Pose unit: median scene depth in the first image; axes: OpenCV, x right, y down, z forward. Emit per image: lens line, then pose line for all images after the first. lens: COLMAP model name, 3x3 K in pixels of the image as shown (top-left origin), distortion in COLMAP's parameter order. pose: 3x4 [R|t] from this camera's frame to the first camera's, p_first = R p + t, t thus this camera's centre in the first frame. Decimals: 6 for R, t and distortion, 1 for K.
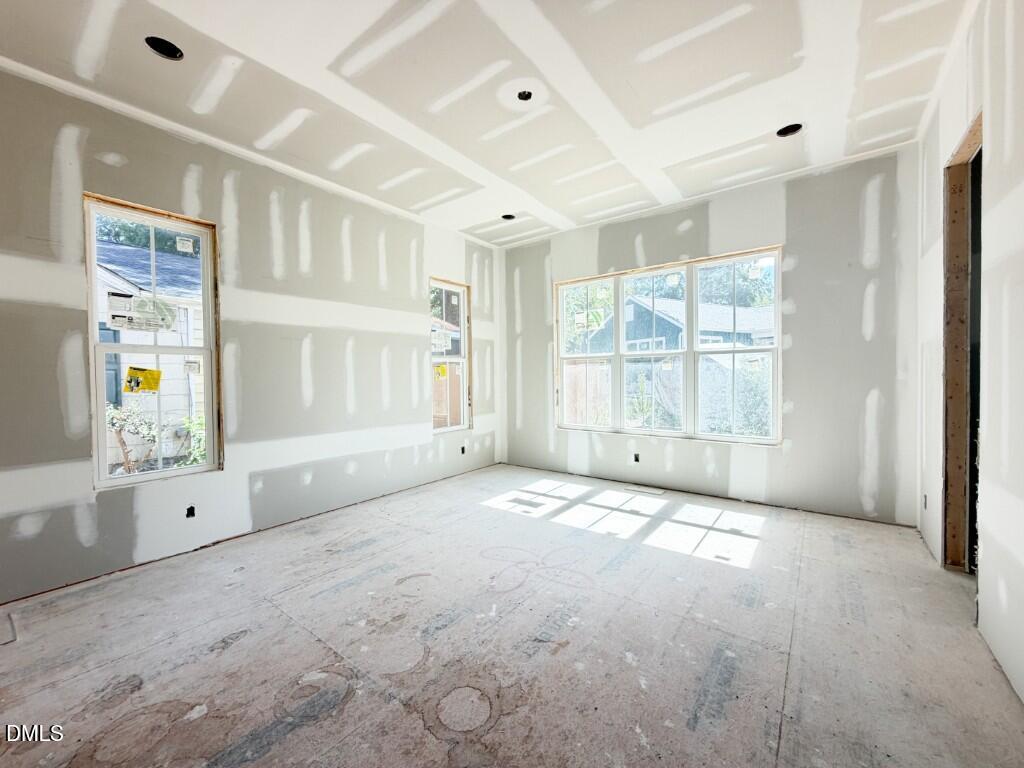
lens RADIAL K [[408.9, 0, 509.7], [0, 408.9, 383.7], [0, 0, 1]] dist [-0.000496, 0.000365]
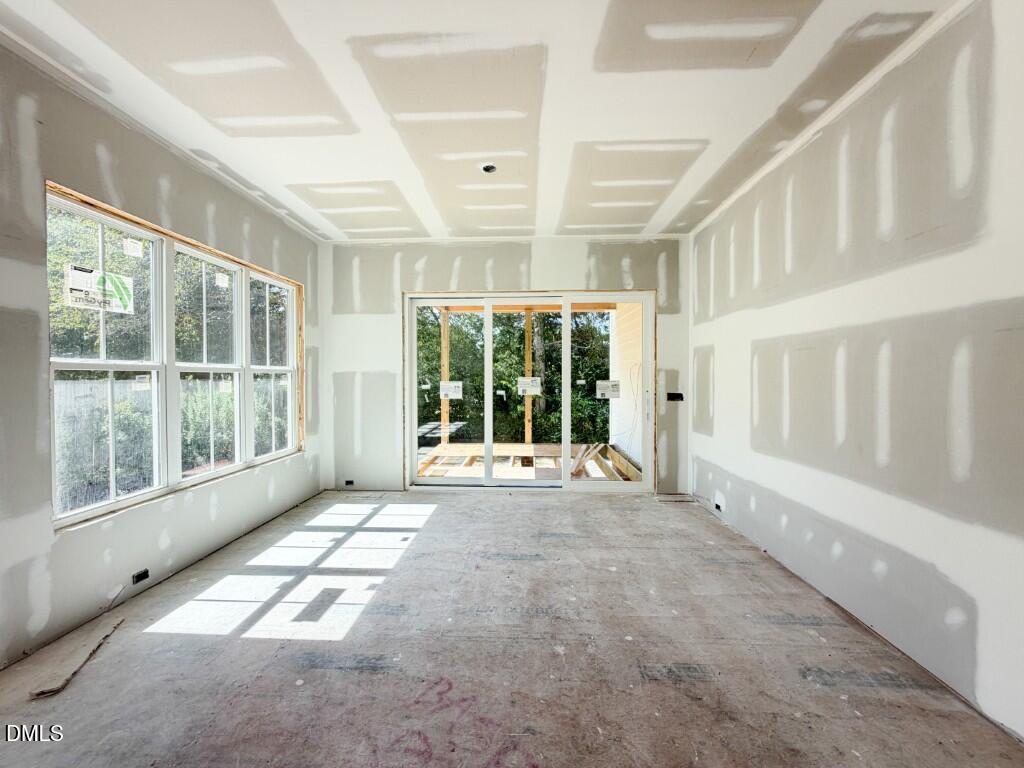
lens RADIAL K [[408.9, 0, 509.7], [0, 408.9, 383.7], [0, 0, 1]] dist [-0.000496, 0.000365]
pose [[-0.572530, 0.001612, 0.819882, -0.707803], [0.026247, 0.999522, 0.016363, -0.051529], [-0.819464, 0.030888, -0.572298, 1.230575]]
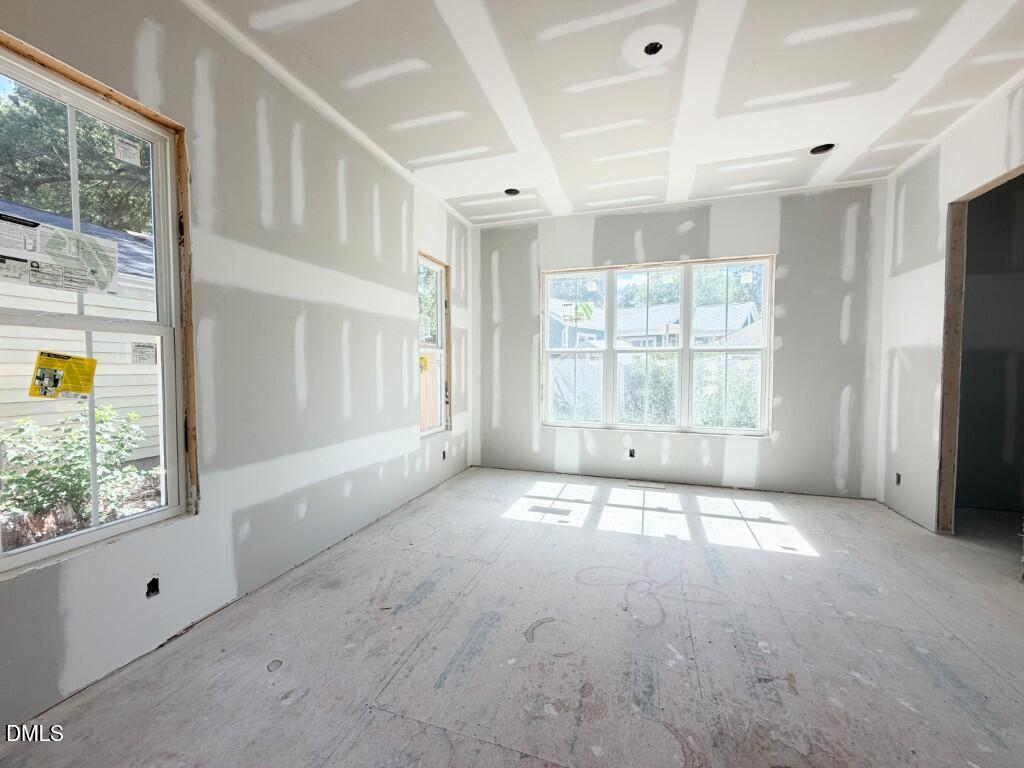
lens RADIAL K [[408.9, 0, 509.7], [0, 408.9, 383.7], [0, 0, 1]] dist [-0.000496, 0.000365]
pose [[0.943792, -0.001019, 0.330540, -0.384123], [-0.005466, 0.999810, 0.018691, -0.008544], [-0.330496, -0.019447, 0.943607, 0.195613]]
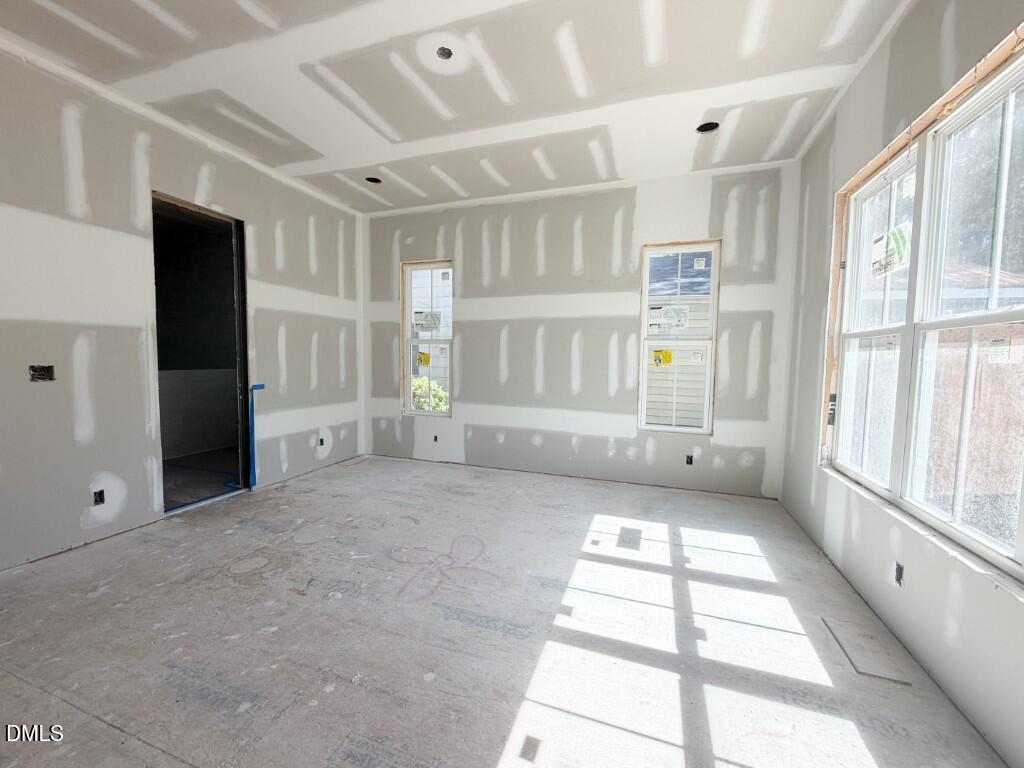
lens RADIAL K [[408.9, 0, 509.7], [0, 408.9, 383.7], [0, 0, 1]] dist [-0.000496, 0.000365]
pose [[0.307283, 0.078798, -0.948350, 0.715968], [-0.036644, 0.996806, 0.070951, -0.032642], [0.950913, 0.012949, 0.309189, 0.622896]]
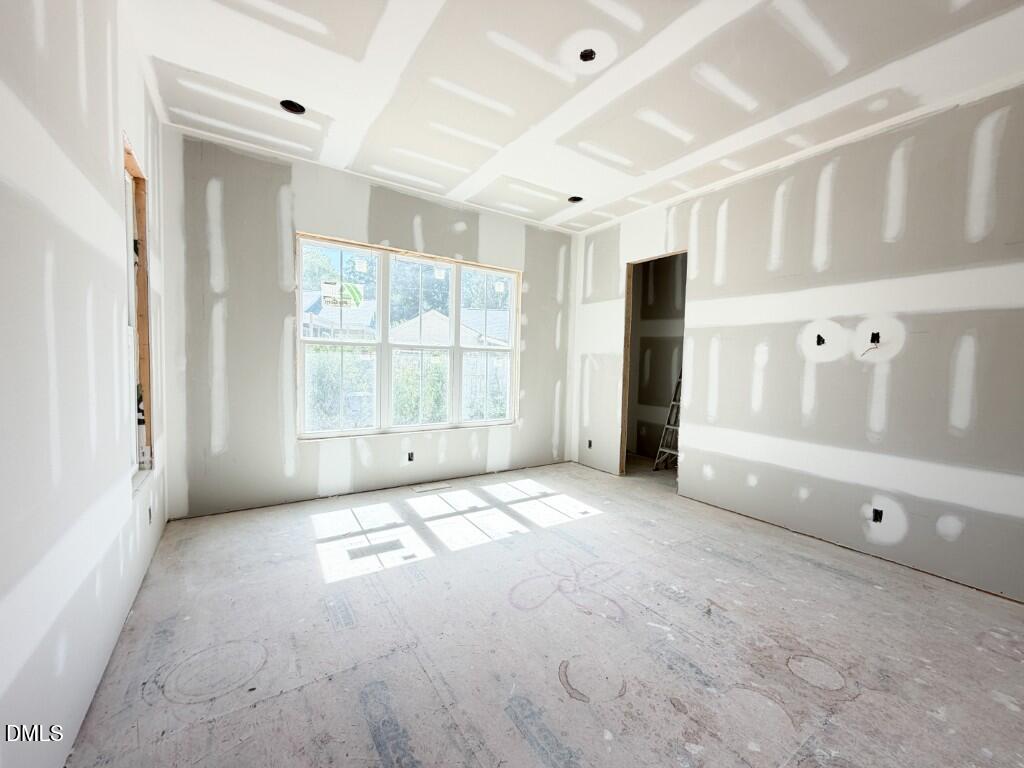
lens RADIAL K [[408.9, 0, 509.7], [0, 408.9, 383.7], [0, 0, 1]] dist [-0.000496, 0.000365]
pose [[0.323545, -0.028429, 0.945786, -0.619971], [-0.010001, 0.999390, 0.033461, -0.022945], [-0.946160, -0.020285, 0.323064, 0.619118]]
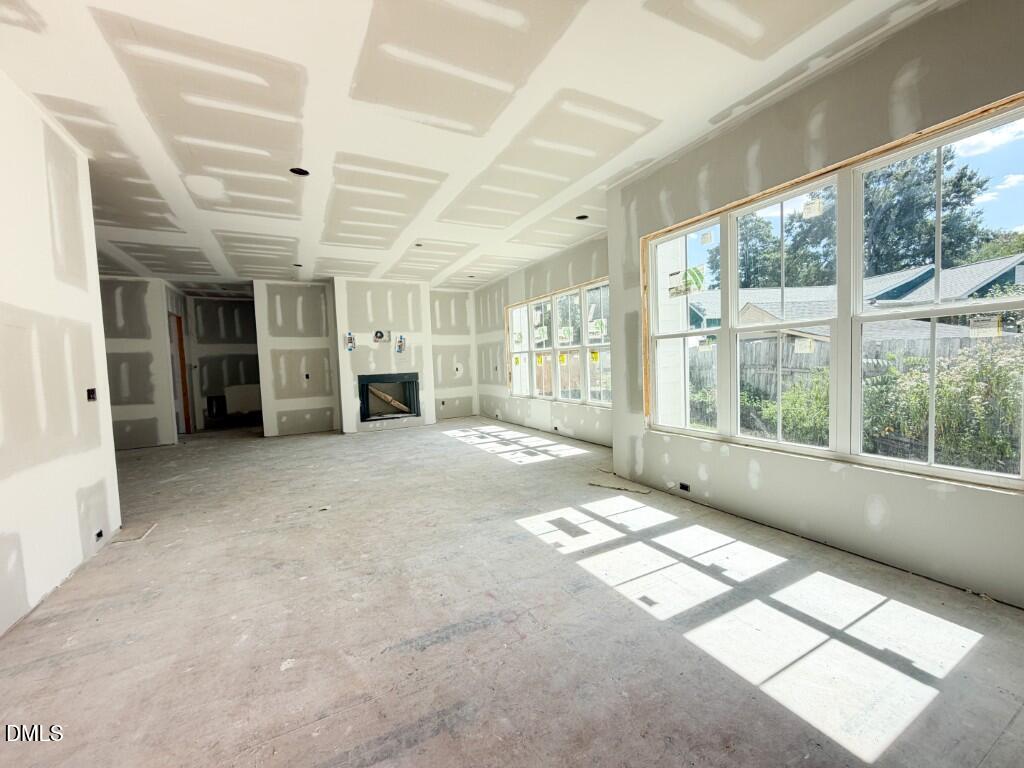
lens RADIAL K [[407.3, 0, 508.8], [0, 407.3, 381.7], [0, 0, 1]] dist [0.000062, 0.000276]
pose [[0.908357, -0.001058, -0.418195, 0.283618], [0.017404, 0.999226, 0.035275, -0.015255], [0.417834, -0.039321, 0.907672, 0.292760]]
